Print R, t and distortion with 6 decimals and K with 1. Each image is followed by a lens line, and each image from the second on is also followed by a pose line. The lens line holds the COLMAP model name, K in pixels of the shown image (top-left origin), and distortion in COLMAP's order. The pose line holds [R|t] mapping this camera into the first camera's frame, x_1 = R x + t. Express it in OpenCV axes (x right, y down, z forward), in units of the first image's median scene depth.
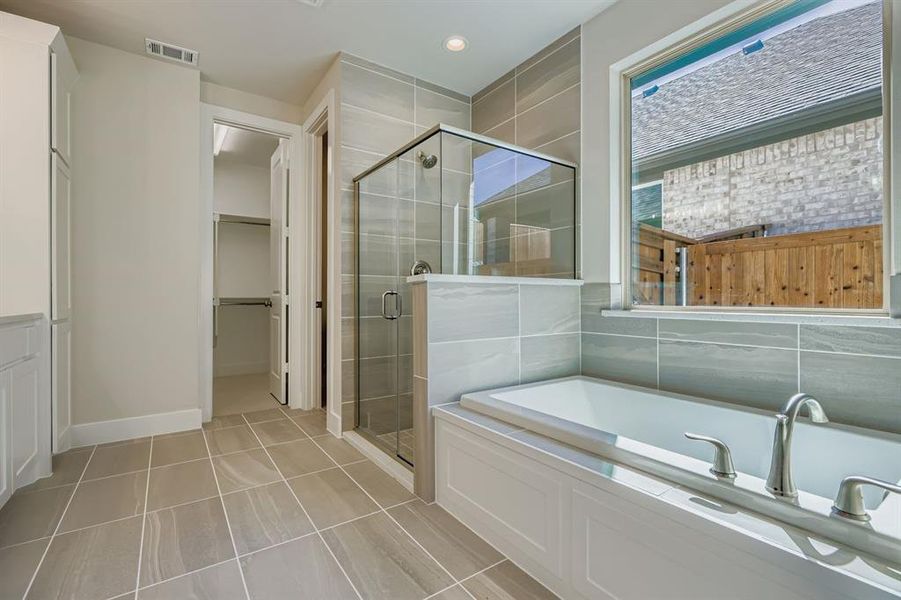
lens RADIAL K [[409.9, 0, 455.6], [0, 409.9, 295.1], [0, 0, 1]] dist [0.003102, -0.000550]
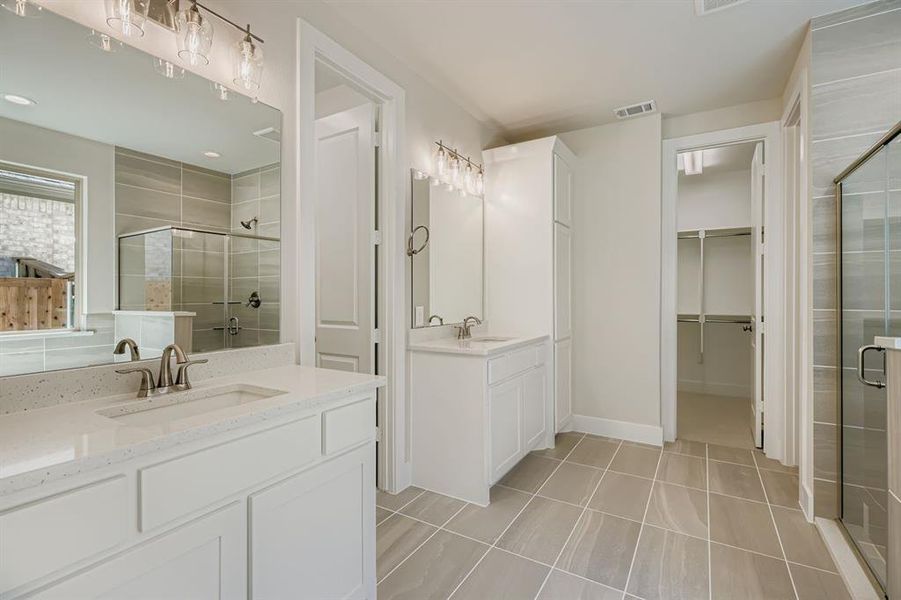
lens RADIAL K [[409.9, 0, 460.1], [0, 409.9, 294.2], [0, 0, 1]] dist [0.003102, -0.000550]
pose [[0.412459, 0.000670, -0.910976, 0.163665], [0.000742, 0.999999, 0.001071, -0.088480], [0.910976, -0.001118, 0.412458, 0.094727]]
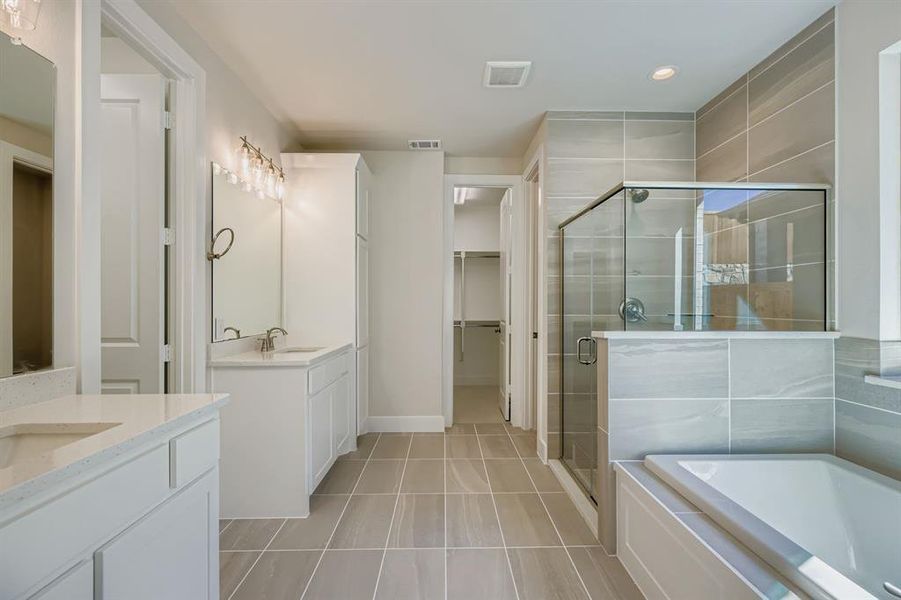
lens RADIAL K [[409.9, 0, 456.6], [0, 409.9, 304.7], [0, 0, 1]] dist [0.003102, -0.000550]
pose [[0.835652, 0.003953, -0.549245, 0.132191], [-0.001945, 0.999989, 0.004238, -0.090405], [0.549256, -0.002473, 0.835650, -0.049517]]
